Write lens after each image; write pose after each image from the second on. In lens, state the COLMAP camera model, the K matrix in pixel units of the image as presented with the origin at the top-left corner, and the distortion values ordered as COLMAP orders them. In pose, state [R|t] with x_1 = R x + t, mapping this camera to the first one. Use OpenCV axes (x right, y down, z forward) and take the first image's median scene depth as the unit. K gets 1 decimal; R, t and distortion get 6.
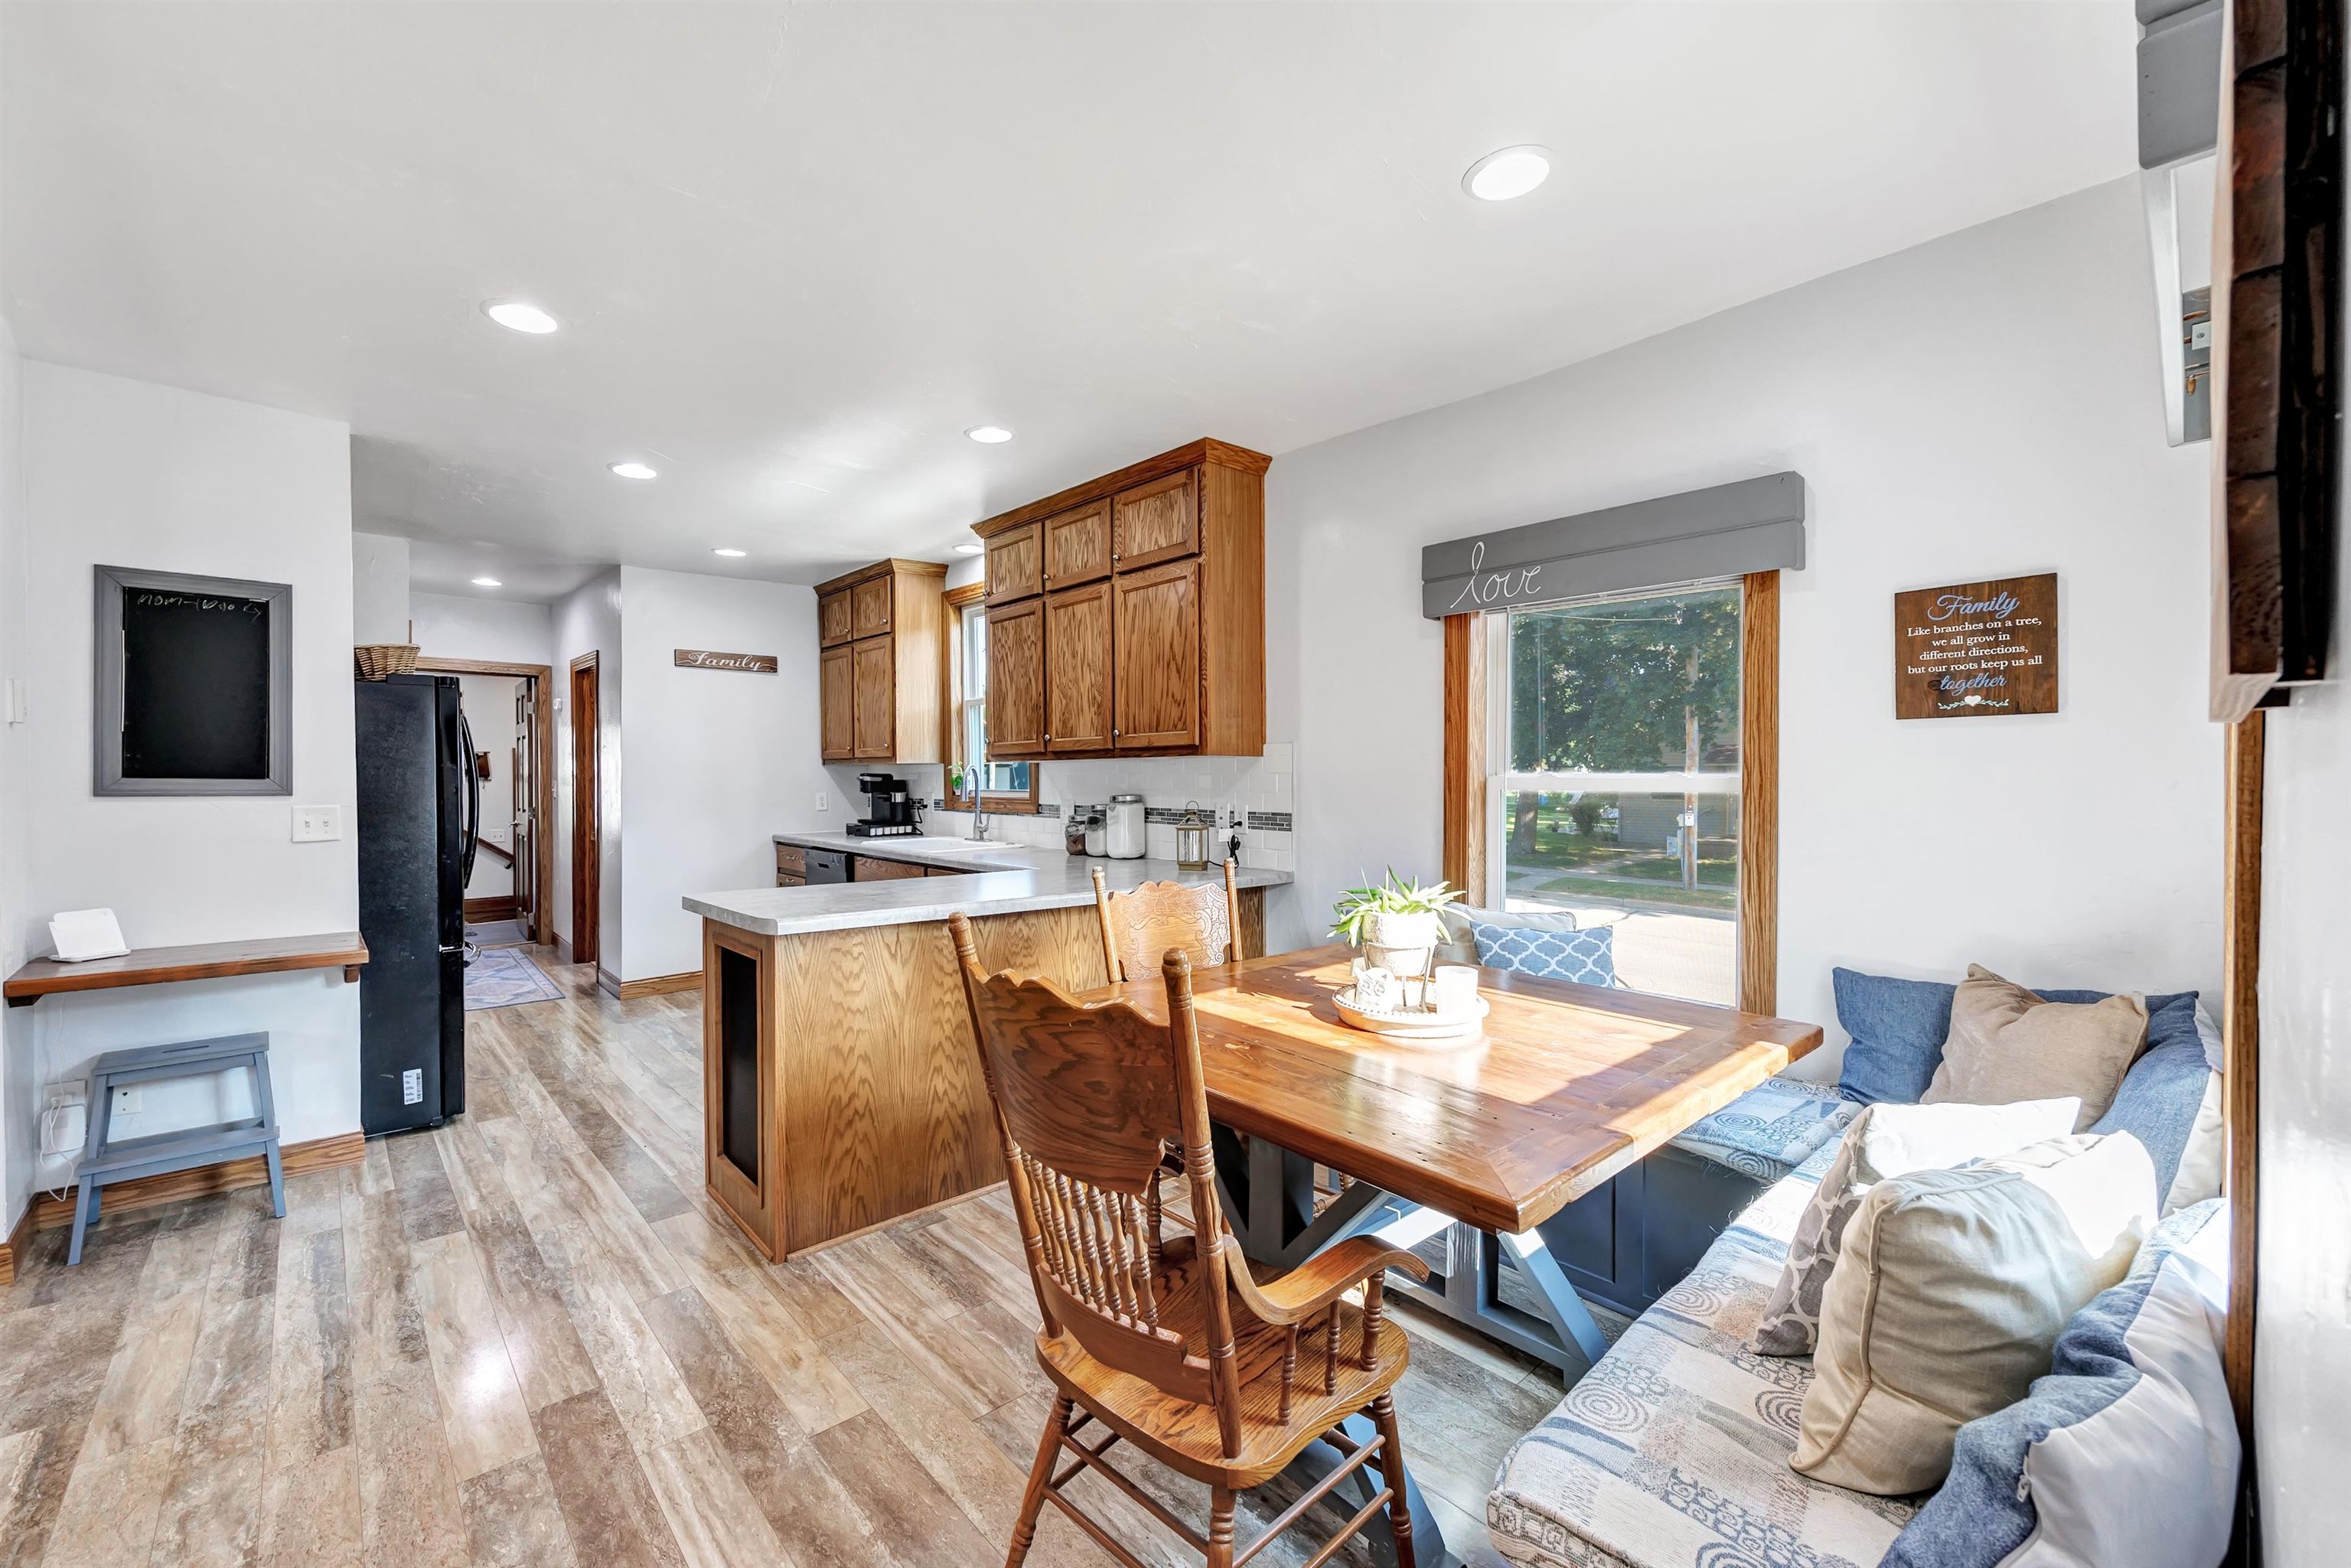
lens RADIAL K [[958.7, 0, 1111.9], [0, 958.7, 784.8], [0, 0, 1]] dist [-0.003346, 0.000566]
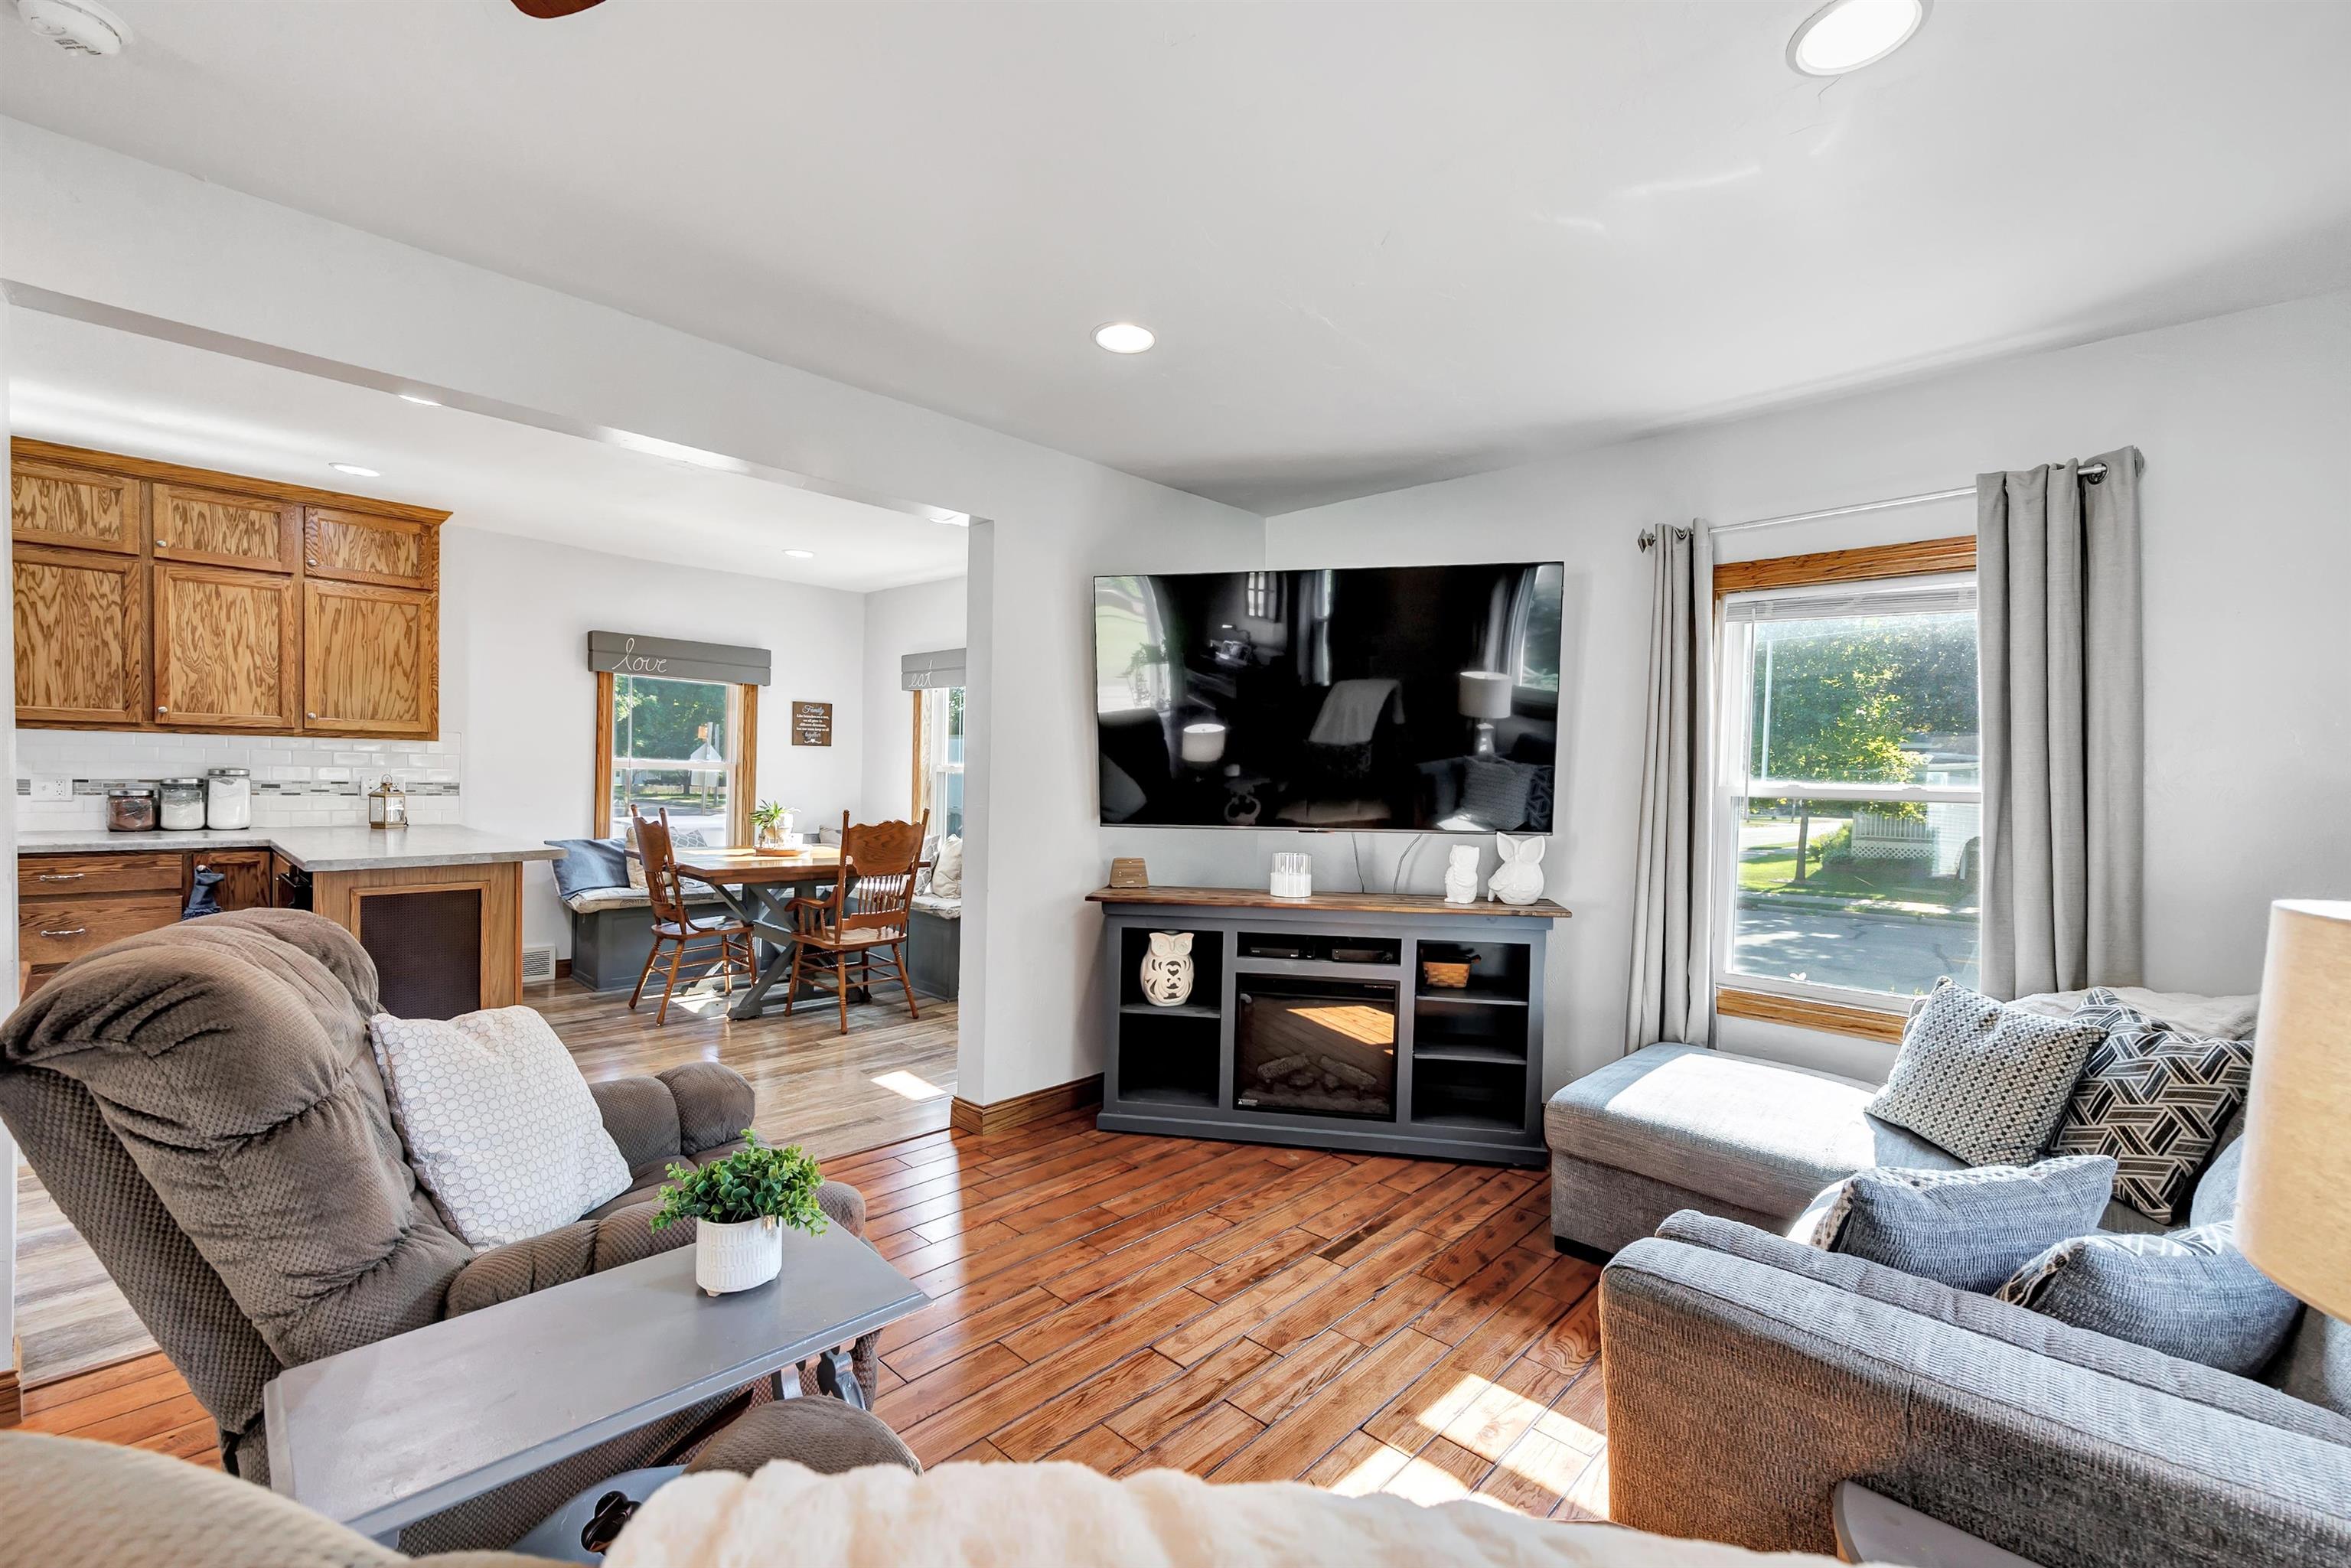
lens RADIAL K [[977.5, 0, 1169.6], [0, 977.5, 791.4], [0, 0, 1]] dist [0.001327, 0.000054]
pose [[-0.082931, -0.019903, 0.996356, -1.179037], [-0.018133, 0.999665, 0.018460, -0.003171], [-0.996390, -0.016536, -0.083264, 0.065718]]
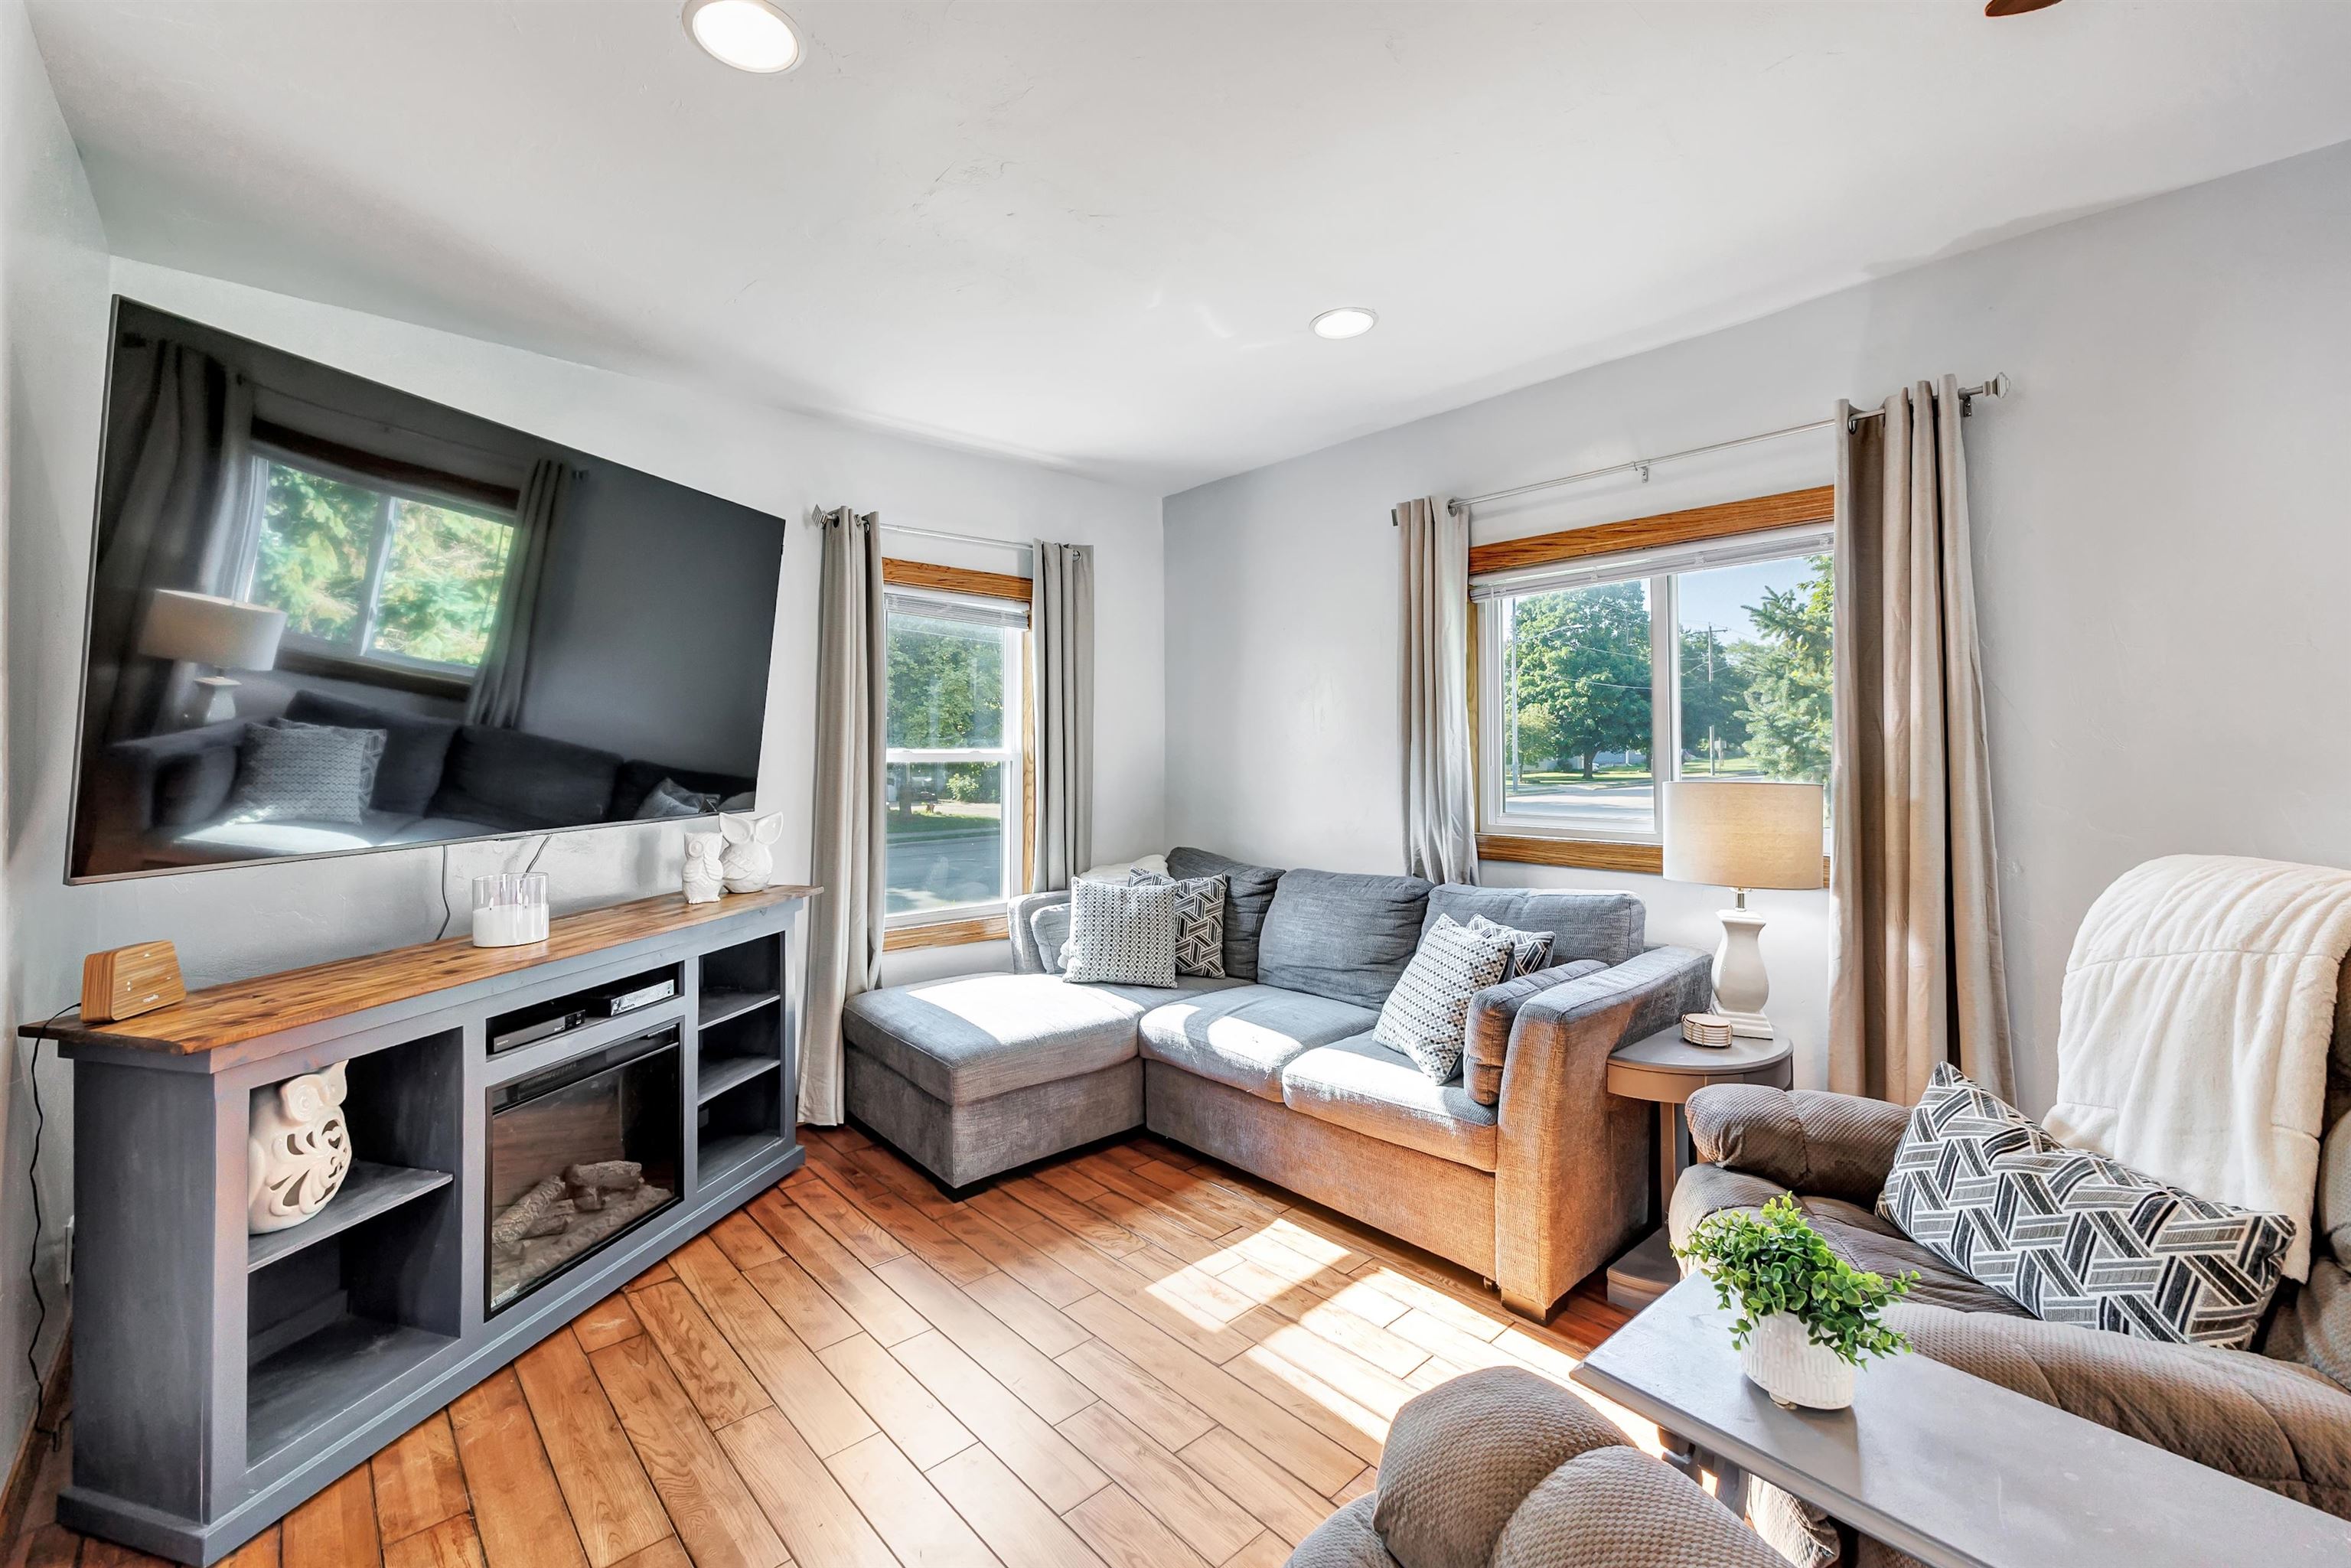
lens RADIAL K [[981.9, 0, 1141.6], [0, 981.9, 744.2], [0, 0, 1]] dist [0.000574, 0.000046]
pose [[-0.999965, 0.003908, -0.007391, -0.251554], [0.003955, 0.999971, -0.006450, -0.001680], [0.007366, -0.006479, -0.999952, 0.748918]]
